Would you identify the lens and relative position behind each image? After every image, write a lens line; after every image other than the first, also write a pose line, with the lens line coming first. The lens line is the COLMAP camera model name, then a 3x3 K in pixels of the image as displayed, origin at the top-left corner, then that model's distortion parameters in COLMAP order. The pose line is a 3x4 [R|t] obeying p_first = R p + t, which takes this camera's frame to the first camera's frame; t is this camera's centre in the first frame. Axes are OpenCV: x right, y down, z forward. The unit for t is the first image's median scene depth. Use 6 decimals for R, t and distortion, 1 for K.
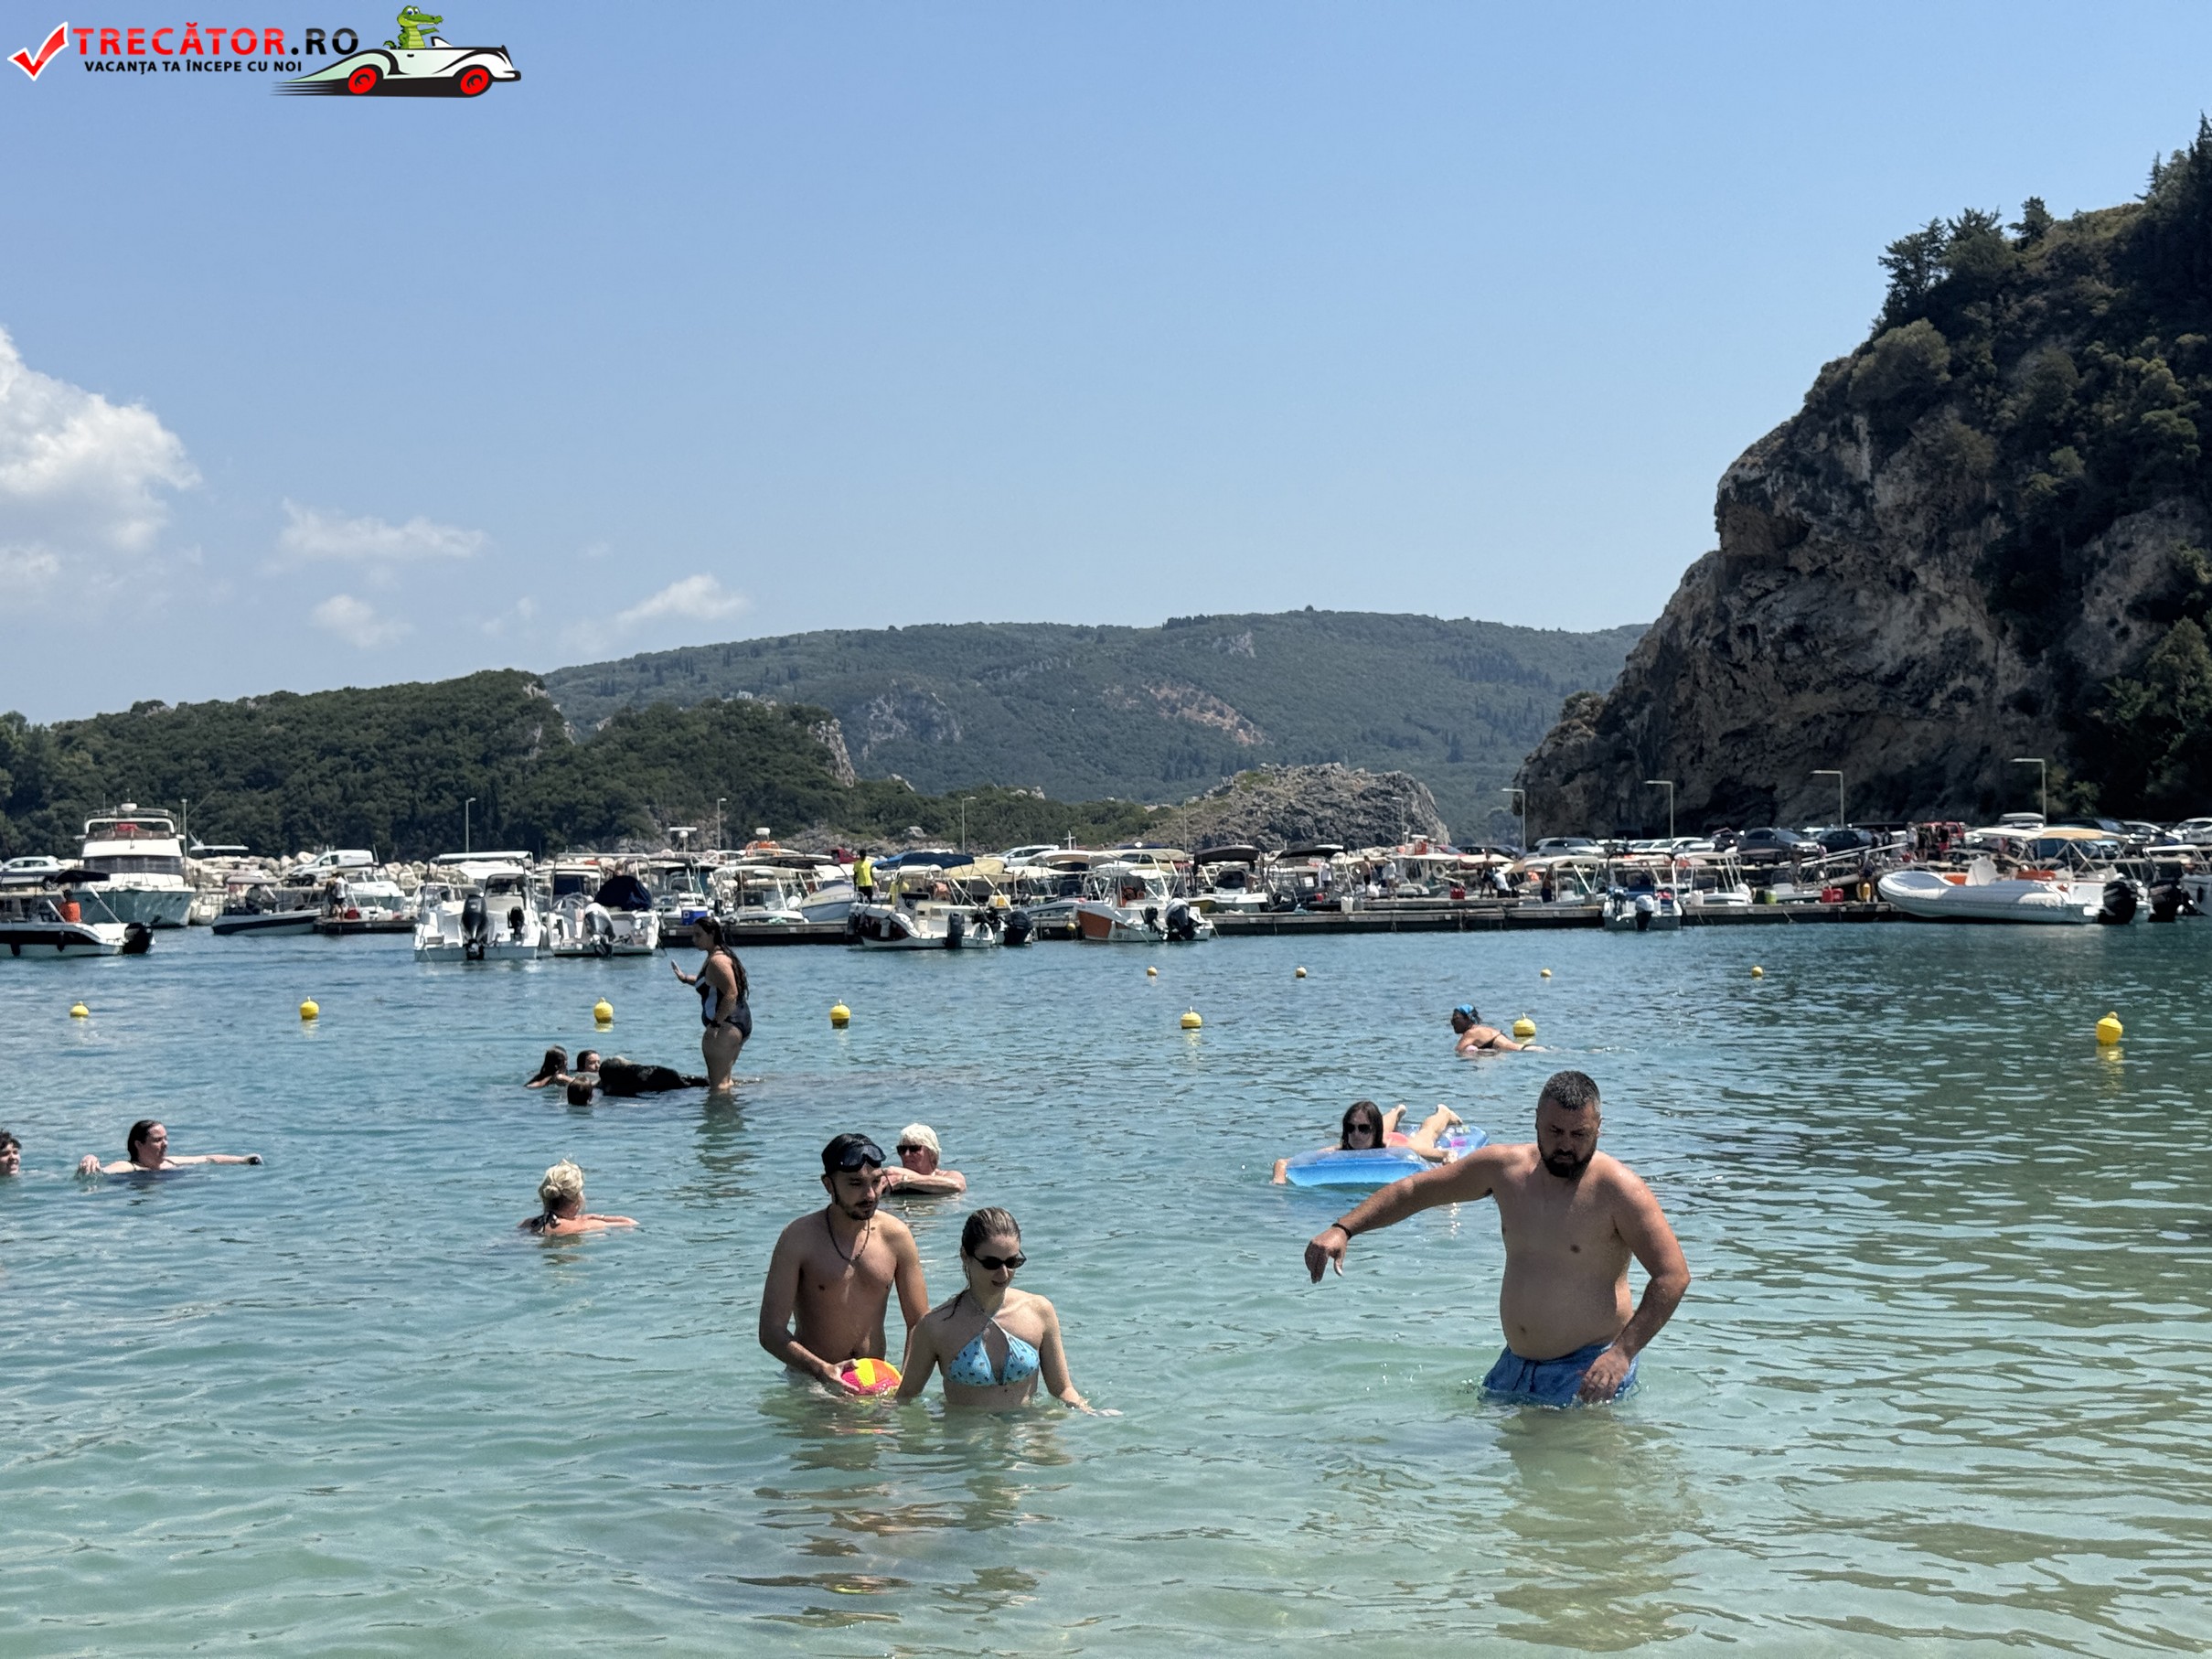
lens RADIAL K [[3086.3, 0, 1129.4], [0, 3086.3, 837.2], [0, 0, 1]] dist [0.101724, 0.000000]
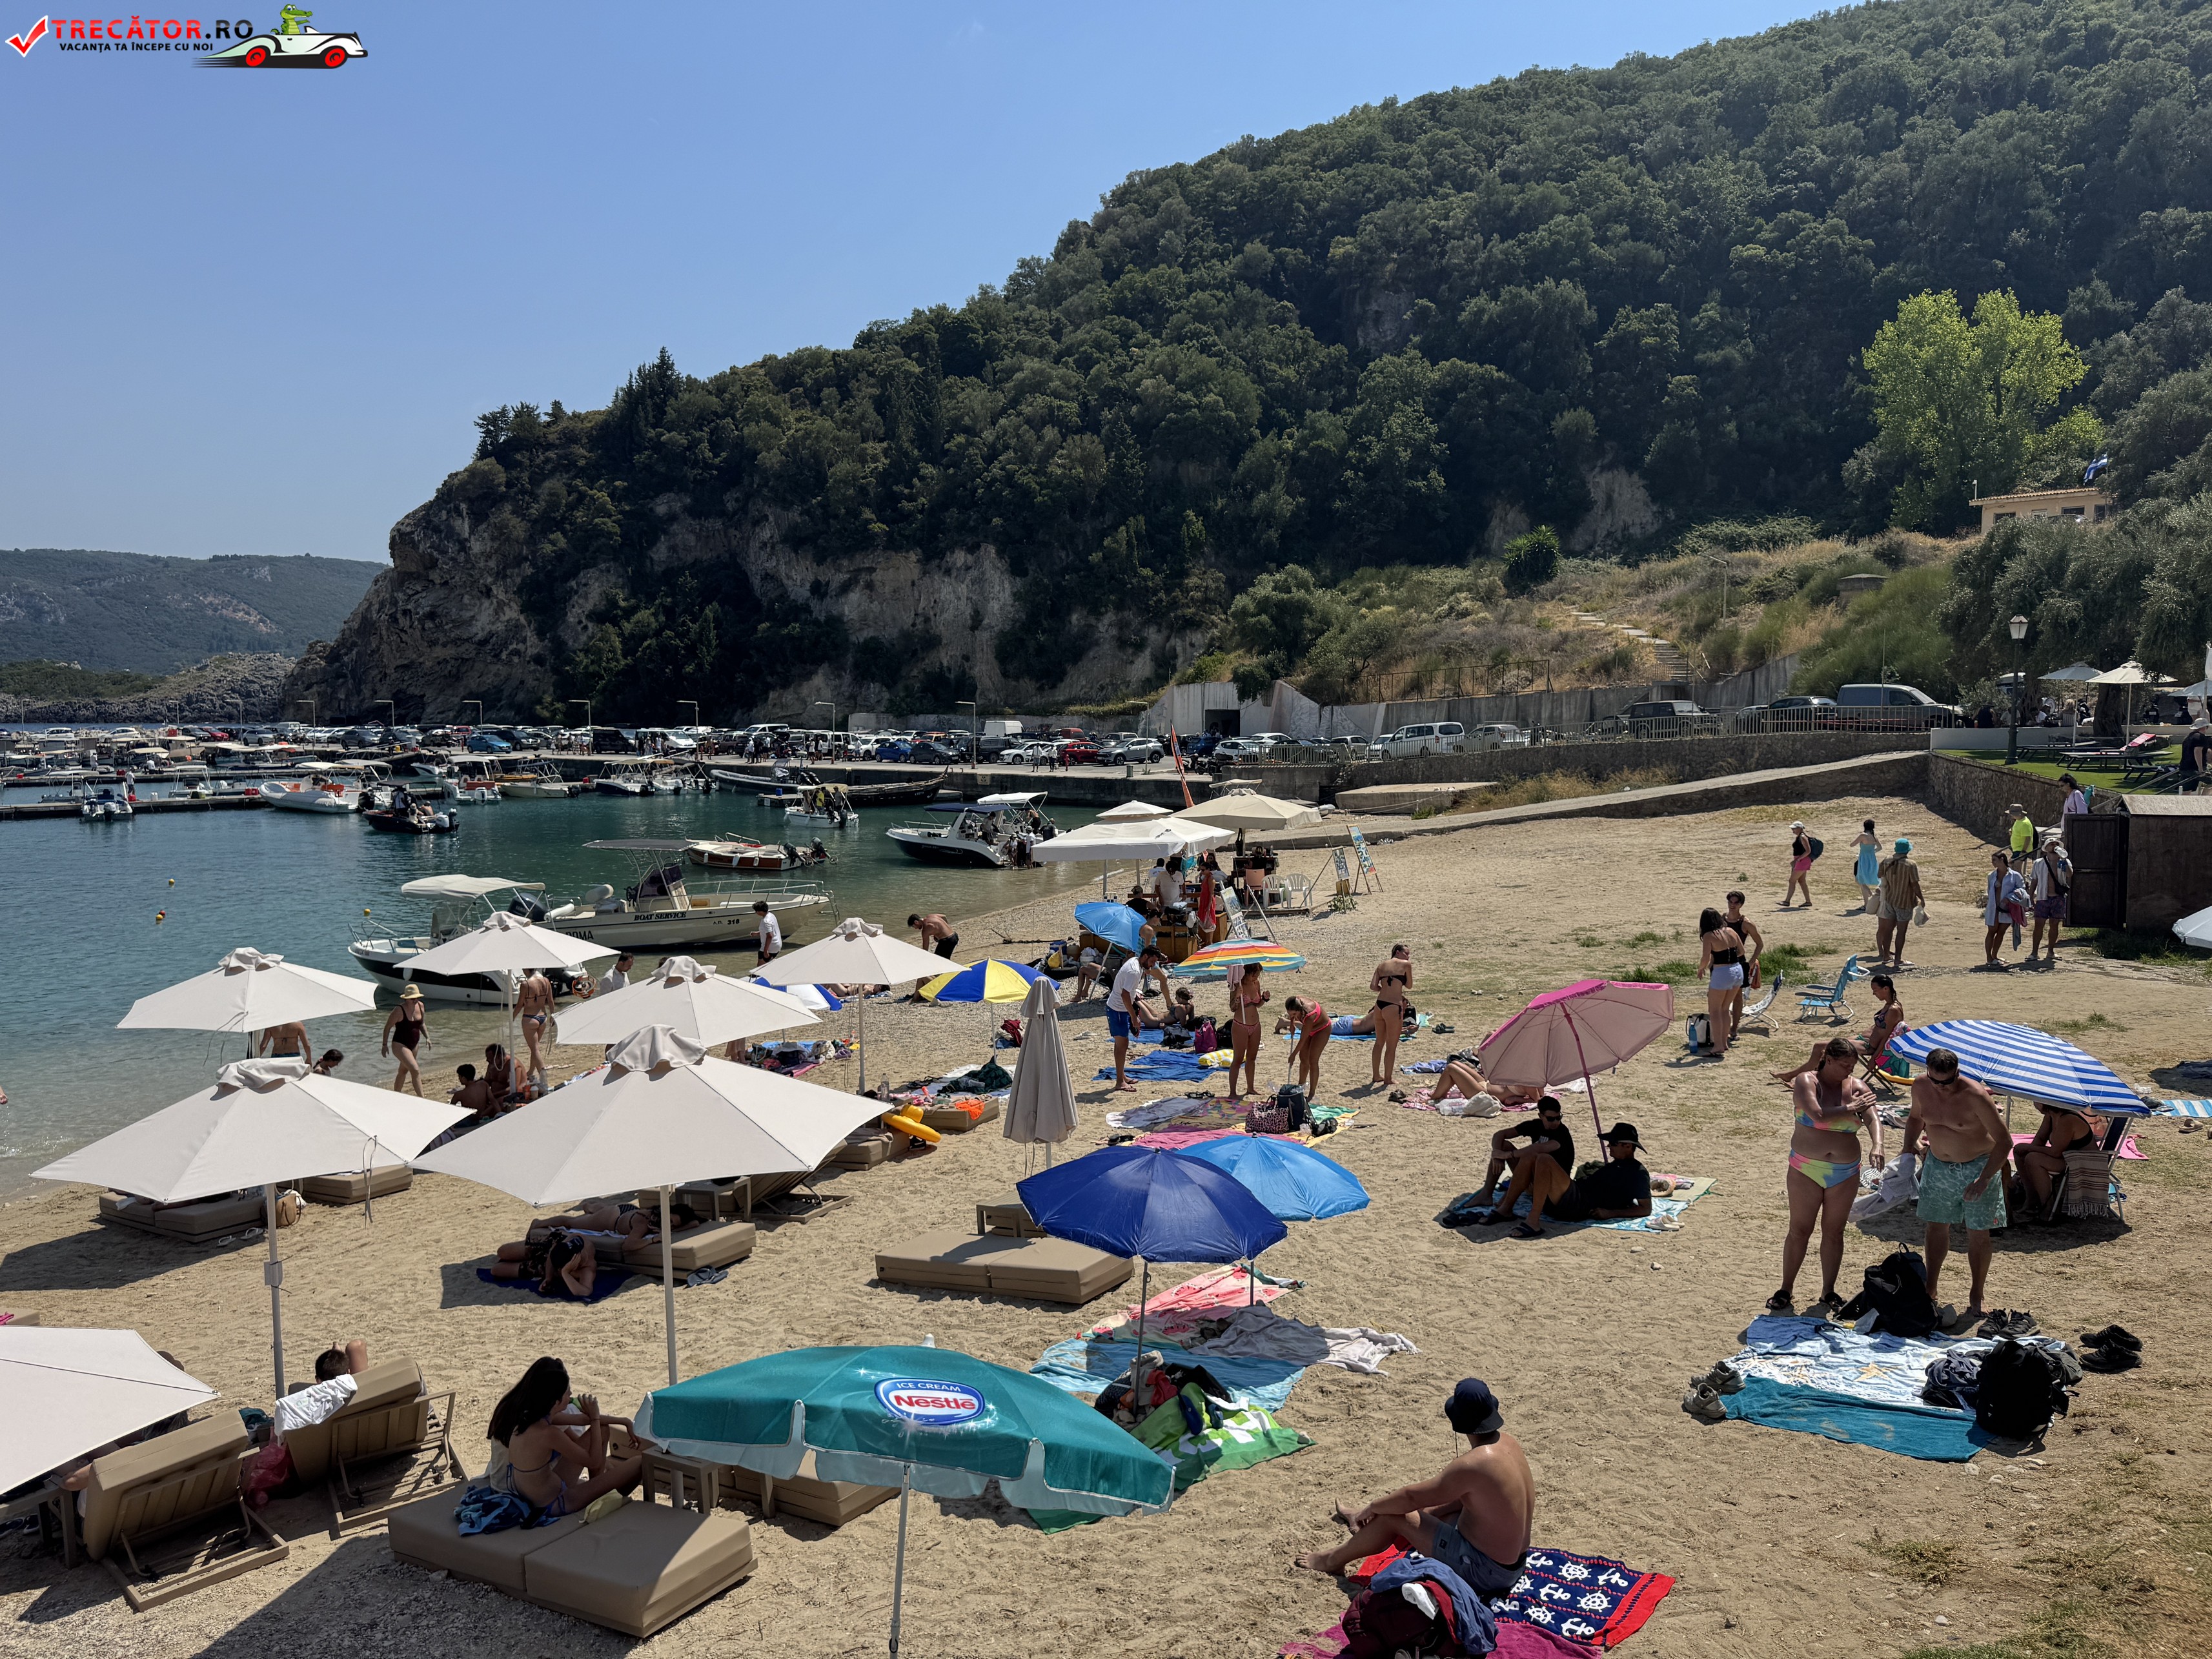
lens RADIAL K [[1547.3, 0, 1121.2], [0, 1547.3, 829.1], [0, 0, 1]] dist [0.061072, -0.088083]
pose [[0.862327, -0.019677, 0.505969, 0.091450], [-0.024324, 0.996481, 0.080209, -0.022044], [-0.505767, -0.081473, 0.858814, -0.049894]]
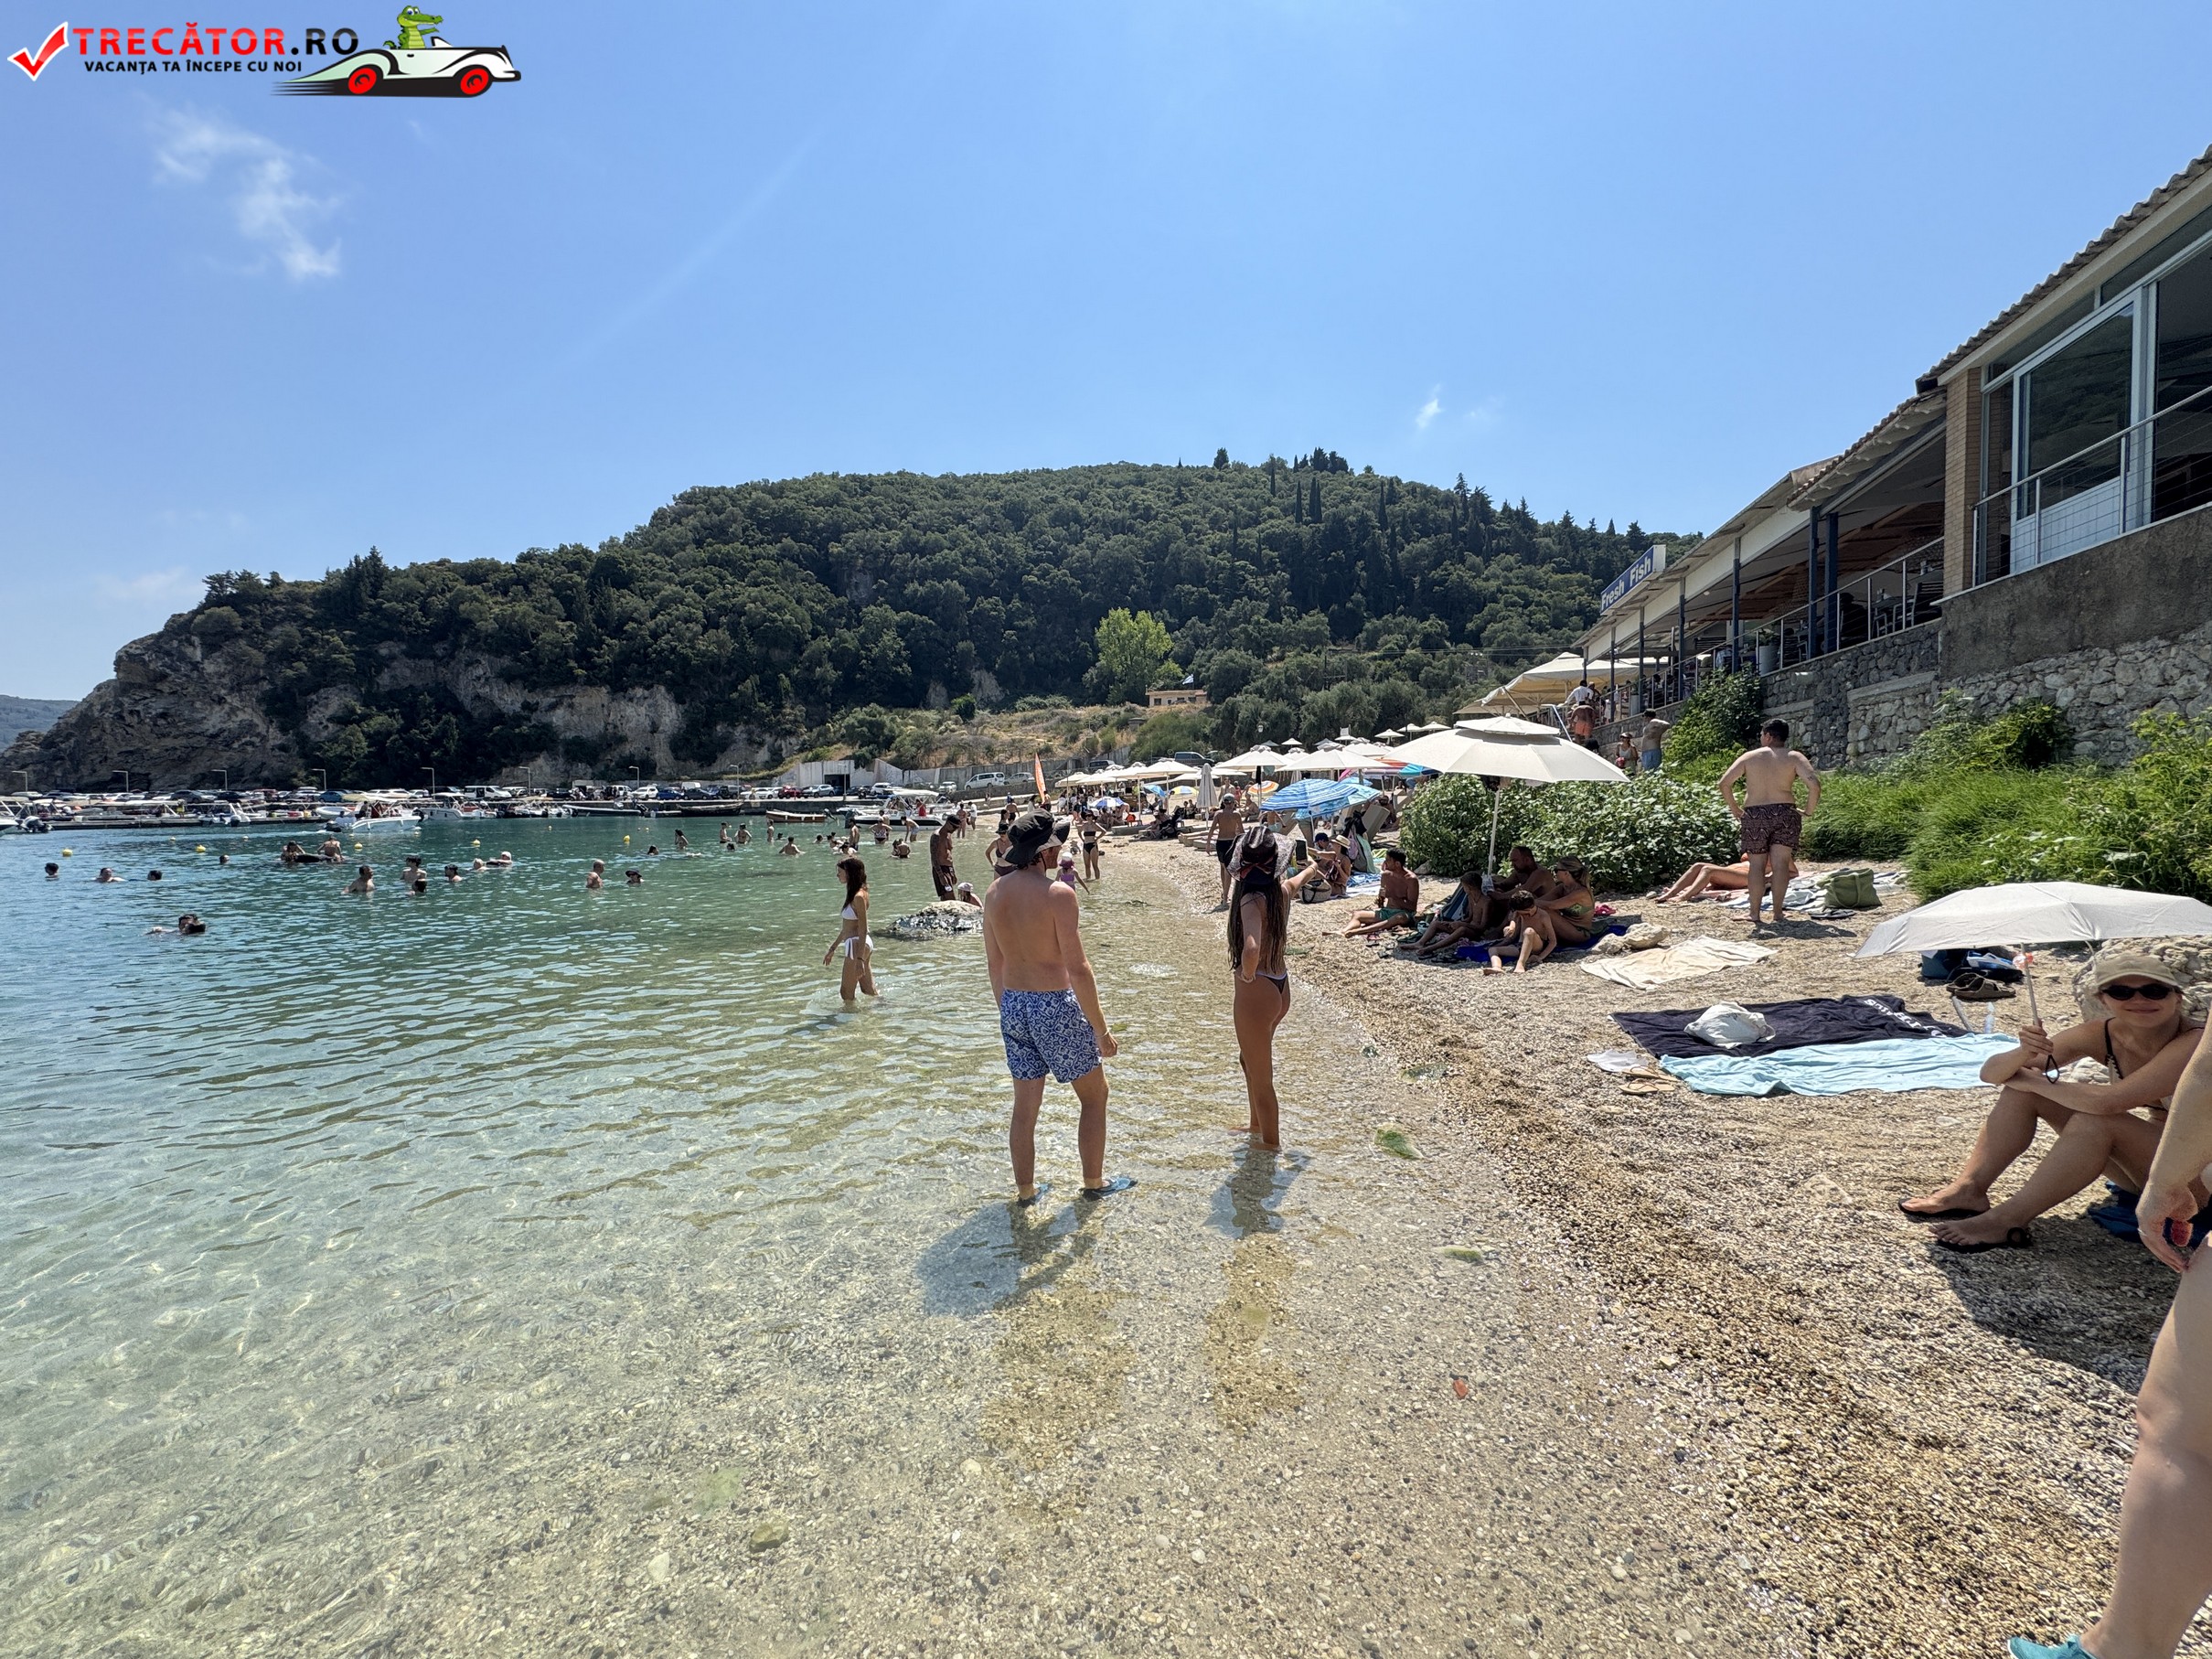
lens RADIAL K [[873.3, 0, 1102.1], [0, 873.3, 825.9], [0, 0, 1]] dist [-0.003195, -0.000229]
pose [[0.456881, -0.015659, 0.889390, -0.077017], [-0.013337, 0.999612, 0.024451, -0.000719], [-0.889428, -0.023033, 0.456495, -0.045297]]
